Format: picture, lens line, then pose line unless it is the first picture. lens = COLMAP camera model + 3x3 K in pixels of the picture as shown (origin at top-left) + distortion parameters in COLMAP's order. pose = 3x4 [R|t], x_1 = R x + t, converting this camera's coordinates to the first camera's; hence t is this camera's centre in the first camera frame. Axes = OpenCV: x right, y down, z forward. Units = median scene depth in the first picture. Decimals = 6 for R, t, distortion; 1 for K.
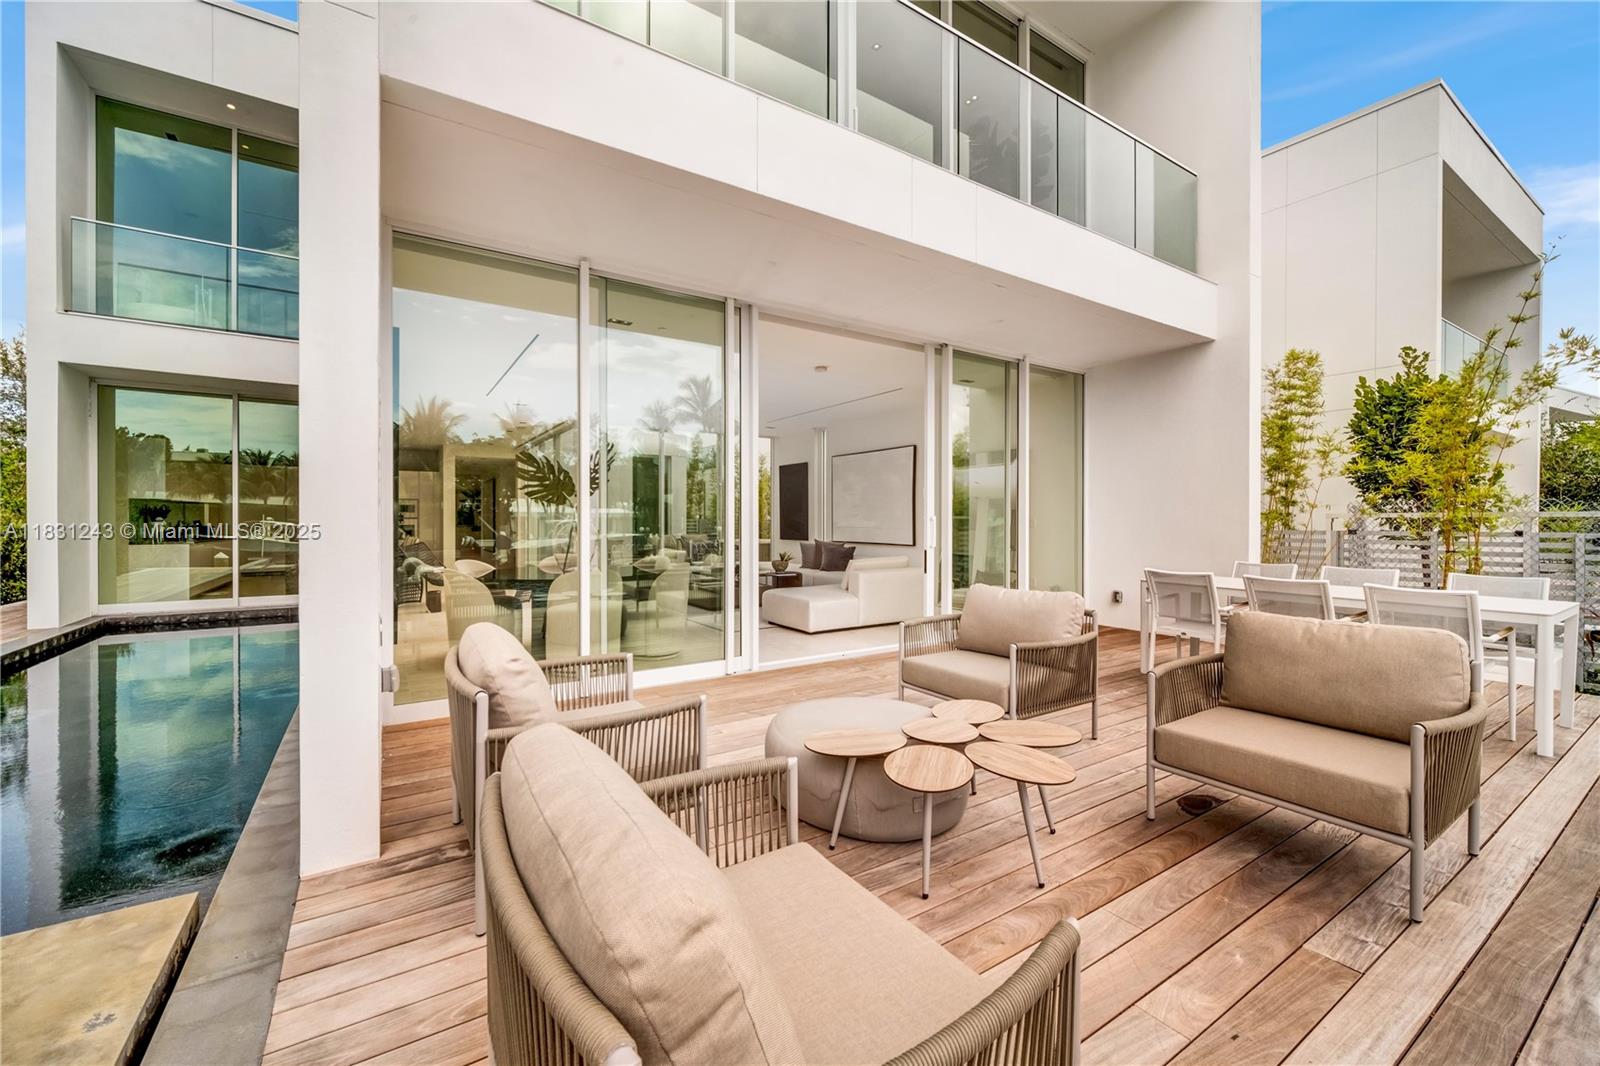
lens RADIAL K [[644.1, 0, 797.6], [0, 644.1, 521.4], [0, 0, 1]] dist [-0.002214, -0.001092]
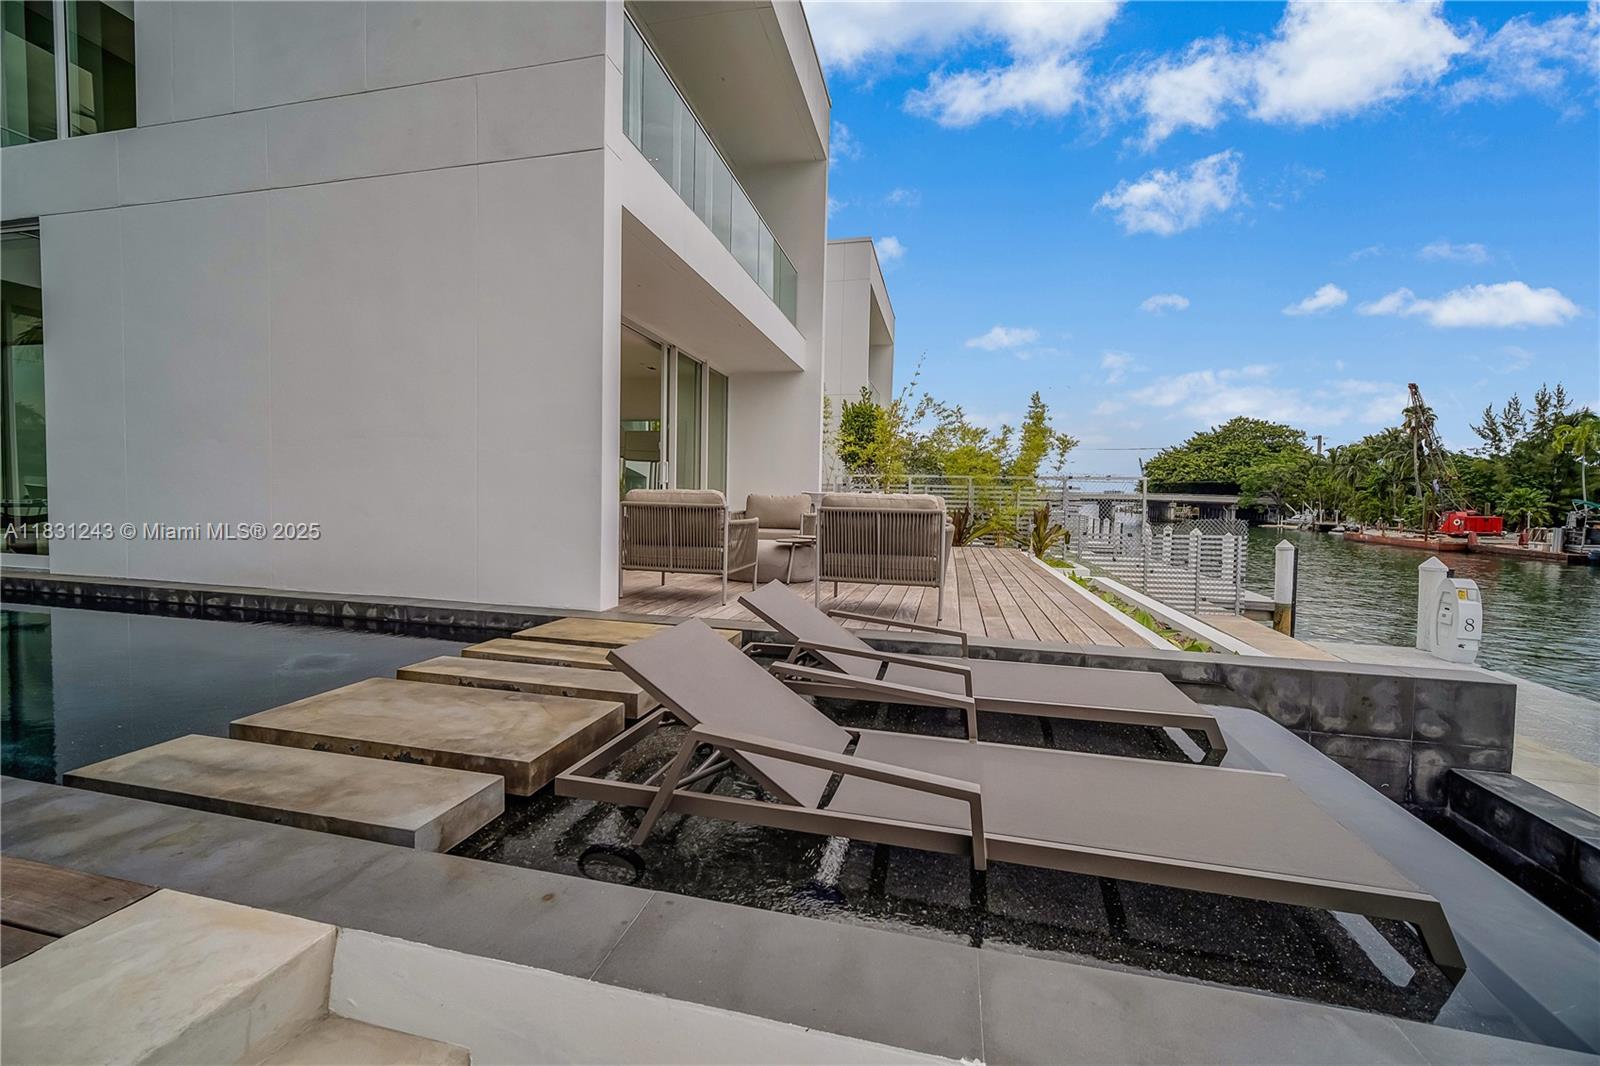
lens RADIAL K [[644.1, 0, 798.3], [0, 644.1, 533.1], [0, 0, 1]] dist [-0.002214, -0.001092]
pose [[0.726225, -0.021887, 0.687109, -0.544722], [-0.015746, 0.998701, 0.048455, 0.073100], [-0.687277, -0.046008, 0.724937, -0.273675]]
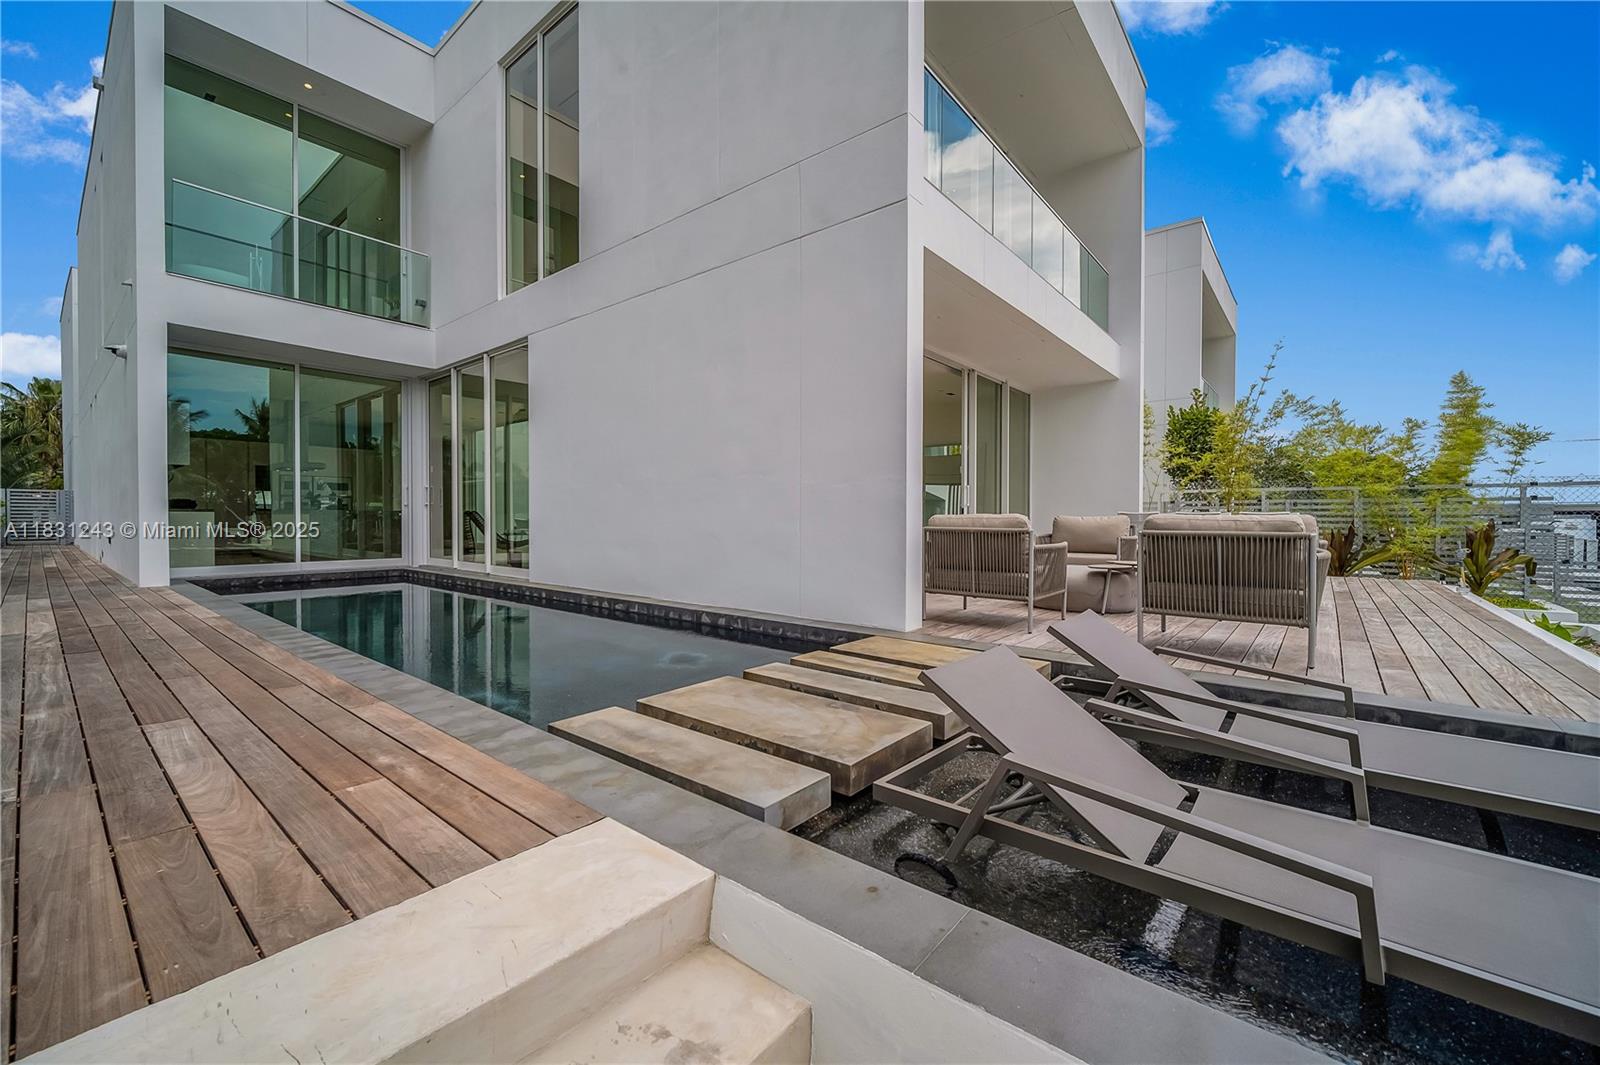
lens RADIAL K [[641.5, 0, 795.0], [0, 641.5, 525.7], [0, 0, 1]] dist [-0.002191, -0.000706]
pose [[0.956206, -0.001466, 0.292692, -0.551989], [-0.000317, 0.999982, 0.006041, 0.071061], [-0.292695, -0.005869, 0.956188, -0.280004]]
